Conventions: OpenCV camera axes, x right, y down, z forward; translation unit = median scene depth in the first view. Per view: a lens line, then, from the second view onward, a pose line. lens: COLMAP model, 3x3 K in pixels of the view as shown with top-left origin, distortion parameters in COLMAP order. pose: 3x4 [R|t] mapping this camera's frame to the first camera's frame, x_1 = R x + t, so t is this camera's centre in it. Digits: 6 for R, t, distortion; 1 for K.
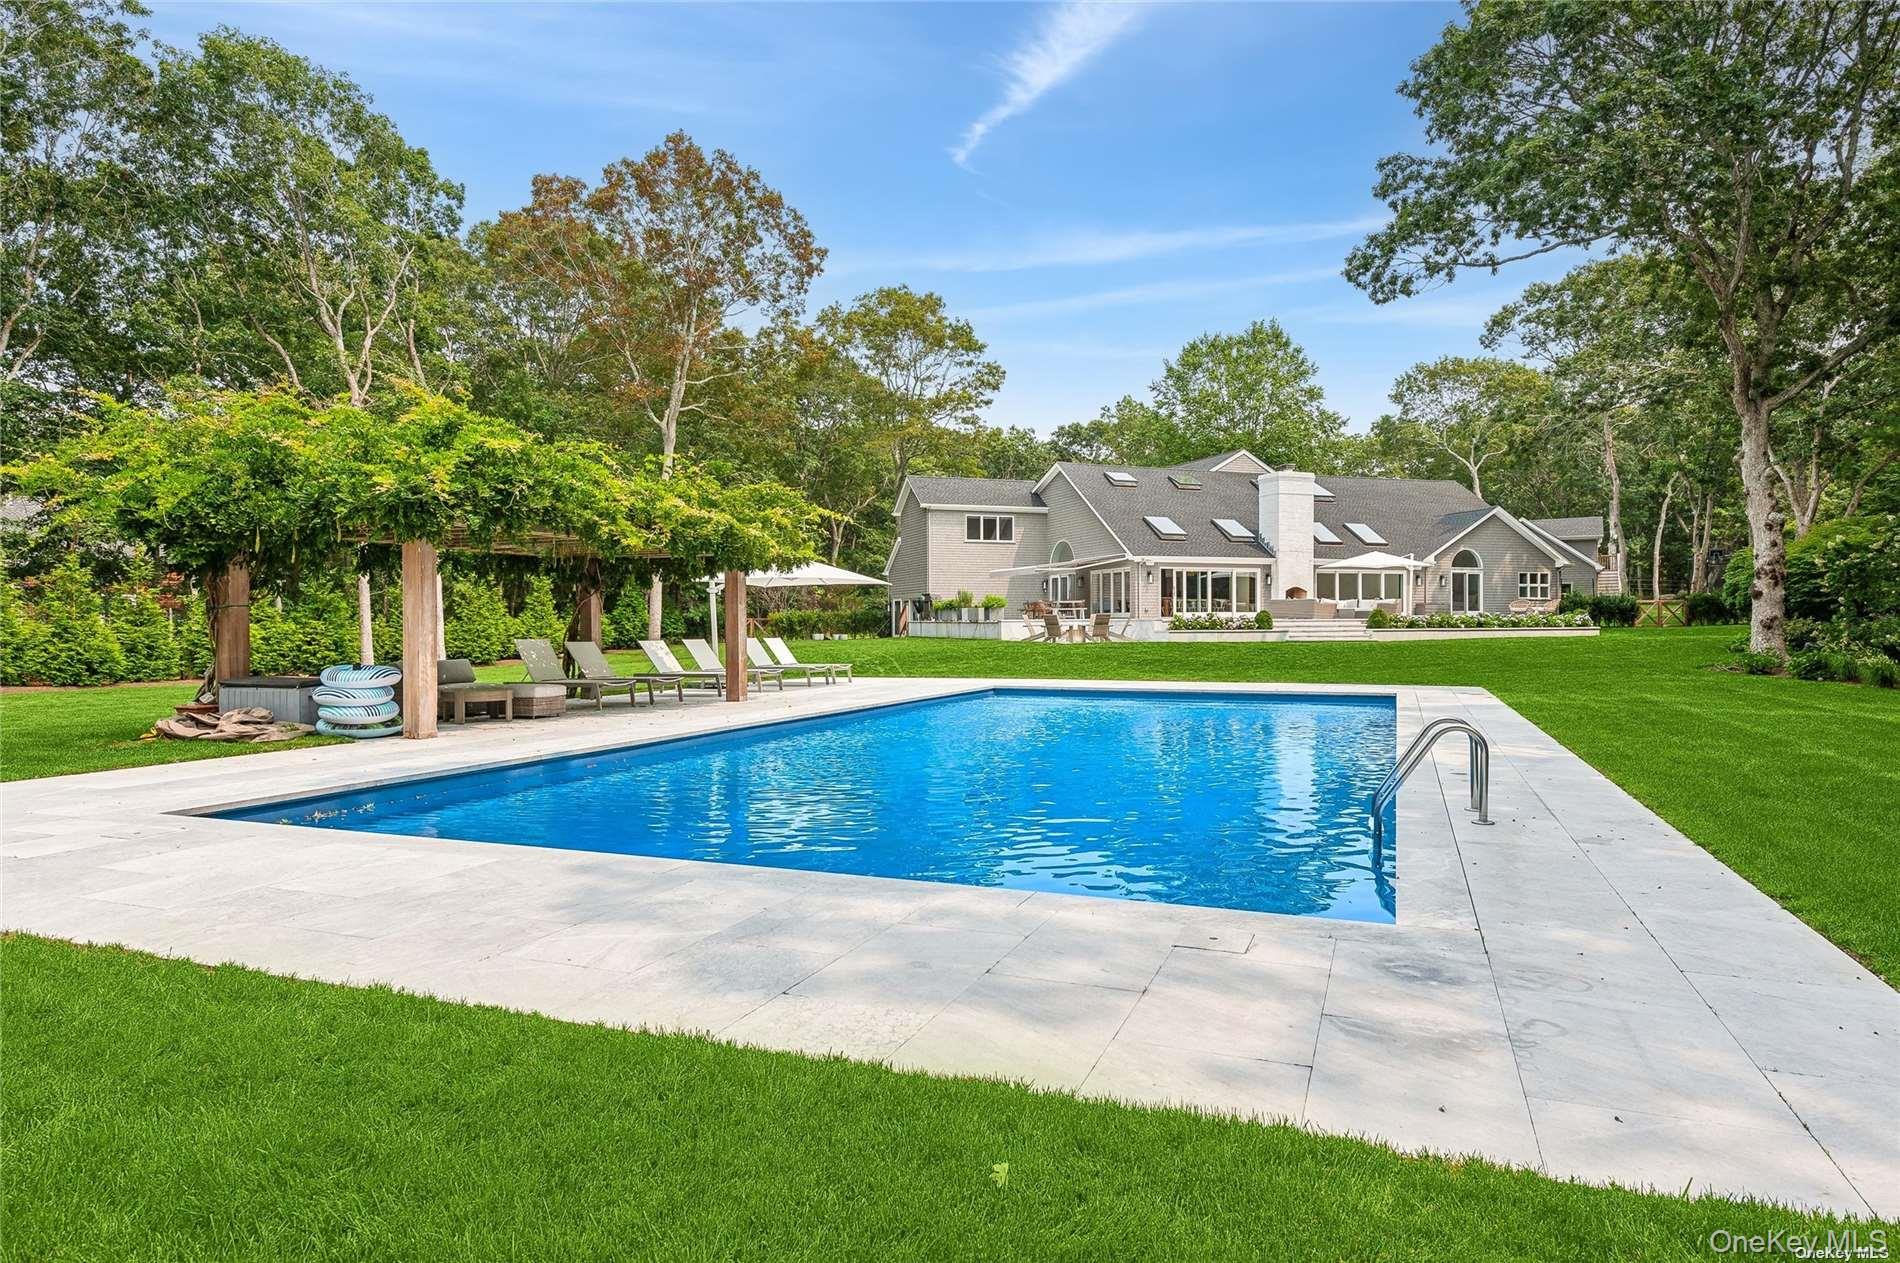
lens RADIAL K [[1095.6, 0, 933.9], [0, 1095.6, 621.4], [0, 0, 1]] dist [0.016789, -0.003215]
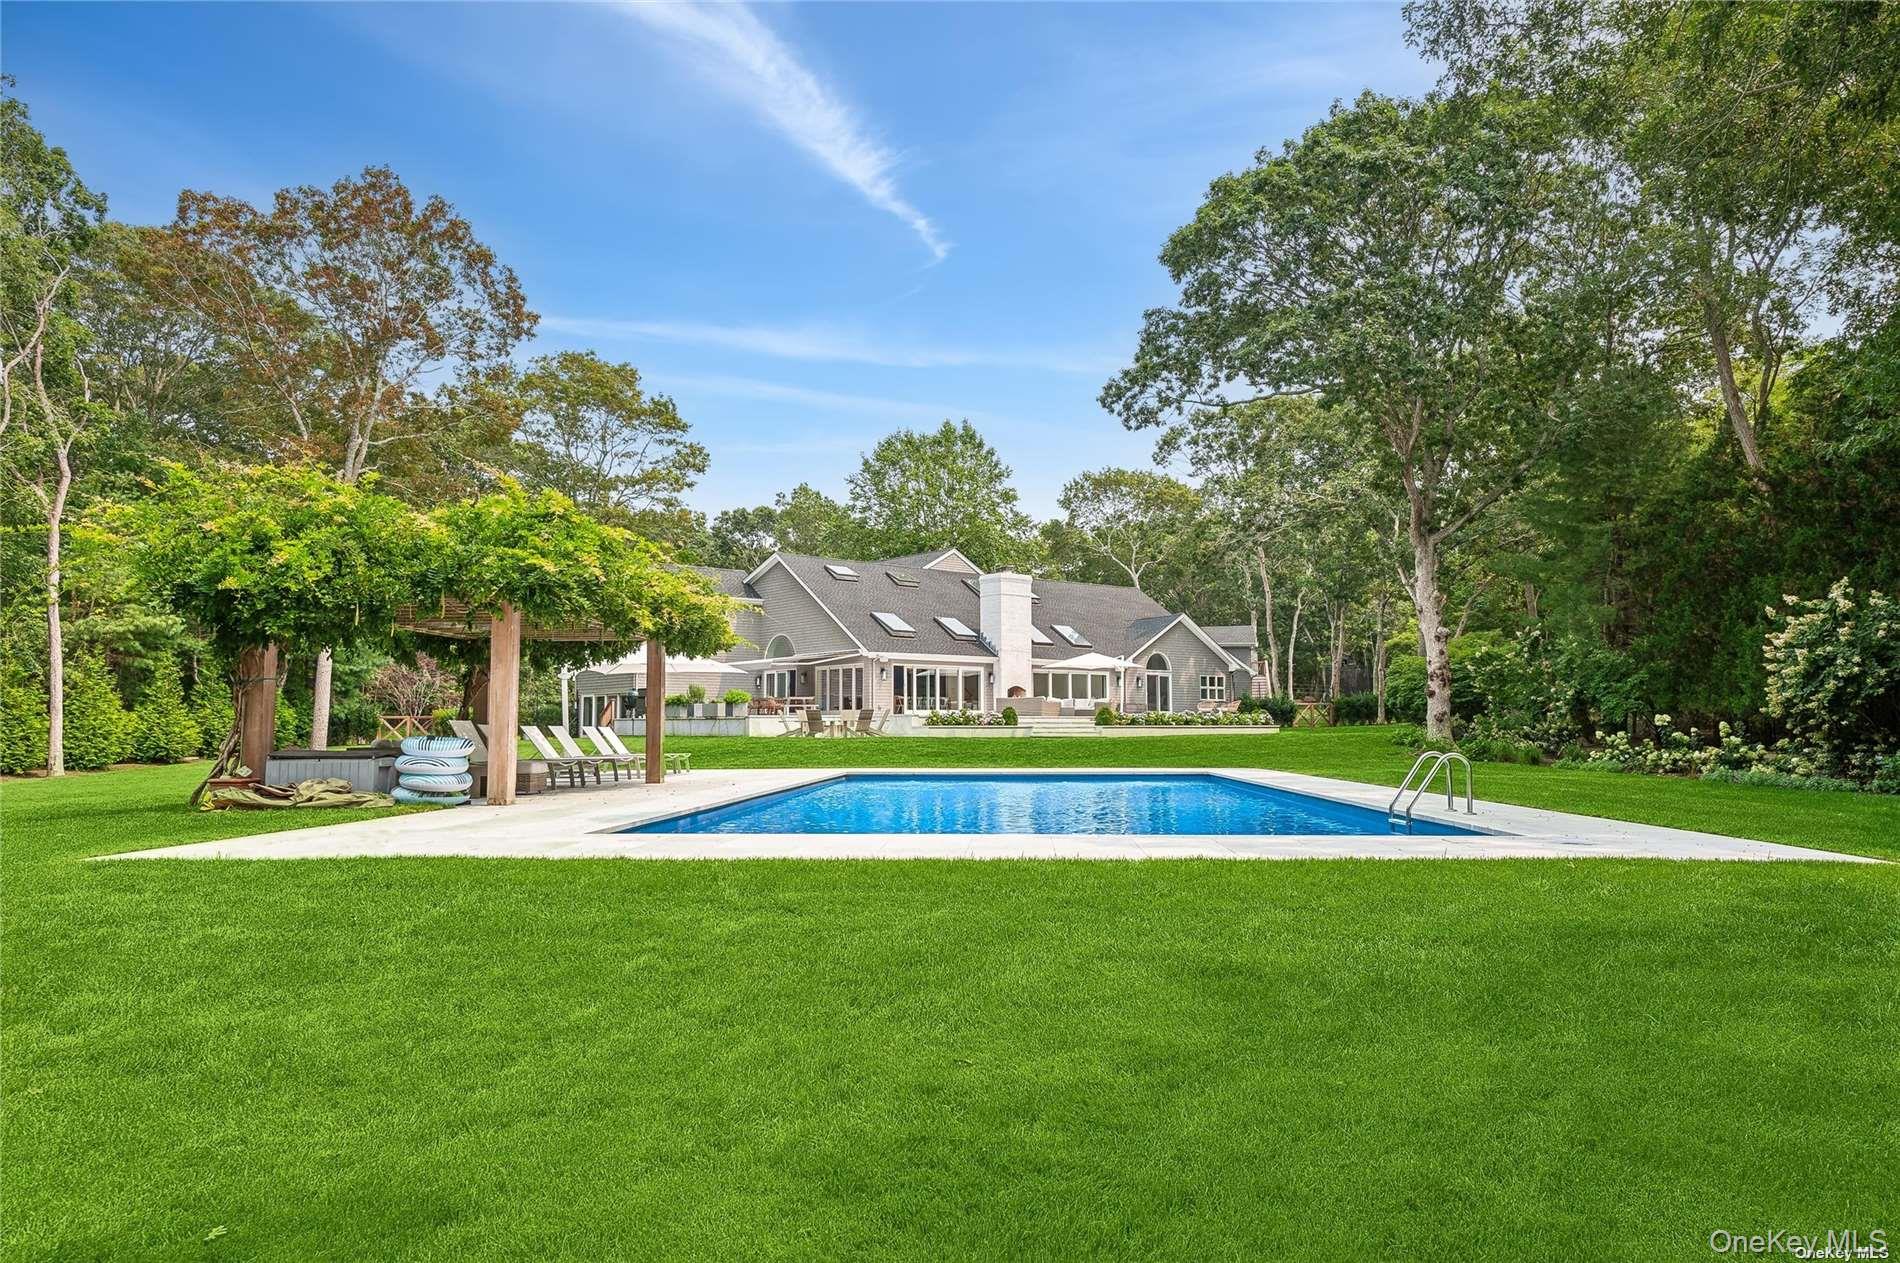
lens RADIAL K [[1248.0, 0, 917.9], [0, 1248.0, 615.7], [0, 0, 1]] dist [0.025607, -0.010517]
pose [[0.949099, 0.030498, 0.313498, -0.116240], [-0.002177, 0.995913, -0.090296, 0.008199], [-0.314970, 0.085017, 0.945286, -0.068363]]
